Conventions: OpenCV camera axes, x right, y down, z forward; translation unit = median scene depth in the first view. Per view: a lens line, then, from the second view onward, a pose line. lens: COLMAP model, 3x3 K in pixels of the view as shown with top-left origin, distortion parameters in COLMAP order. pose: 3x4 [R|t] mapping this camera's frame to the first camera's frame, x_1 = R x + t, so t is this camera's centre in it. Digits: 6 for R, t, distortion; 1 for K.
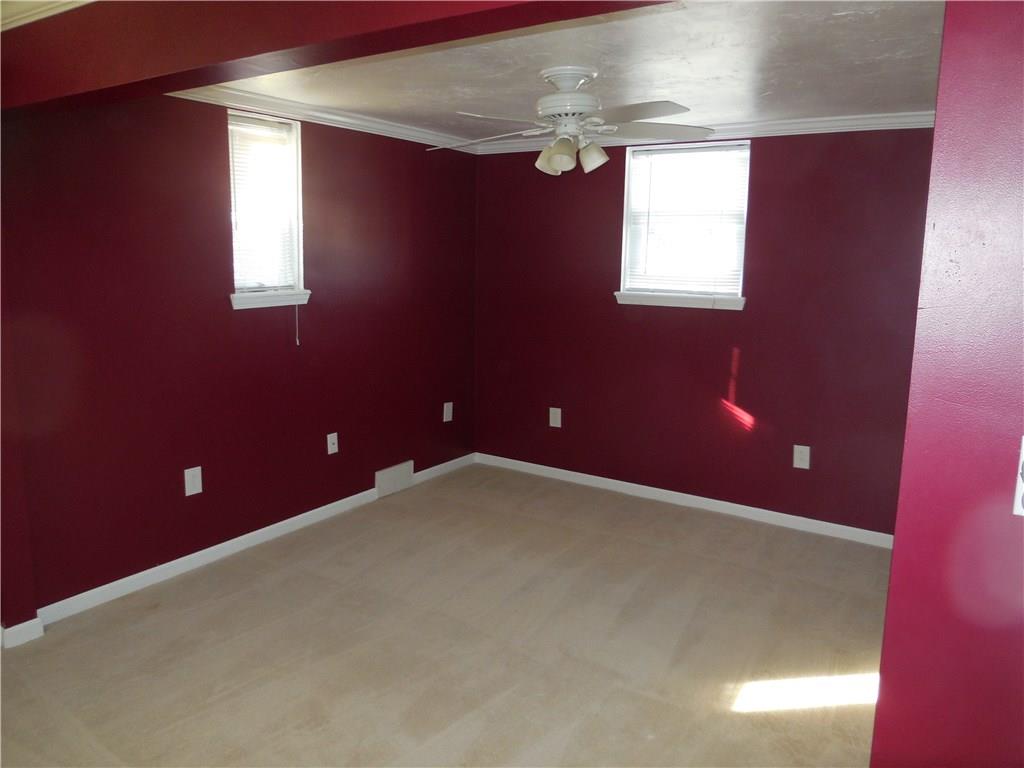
lens RADIAL K [[765.4, 0, 513.1], [0, 765.4, 386.5], [0, 0, 1]] dist [-0.002911, 0.001684]
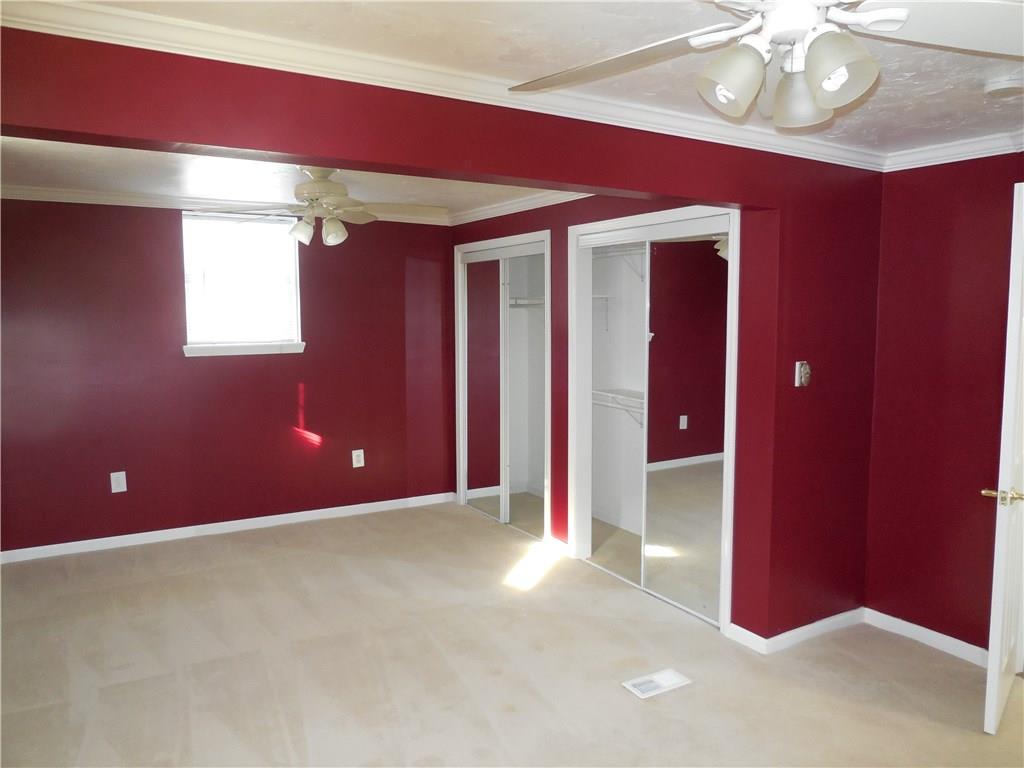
lens RADIAL K [[765.4, 0, 511.3], [0, 765.4, 384.3], [0, 0, 1]] dist [-0.002911, 0.001684]
pose [[0.433317, -0.102326, 0.895414, -0.805974], [0.170612, 0.984882, 0.029986, -0.034735], [-0.884945, 0.139775, 0.444224, 0.192963]]
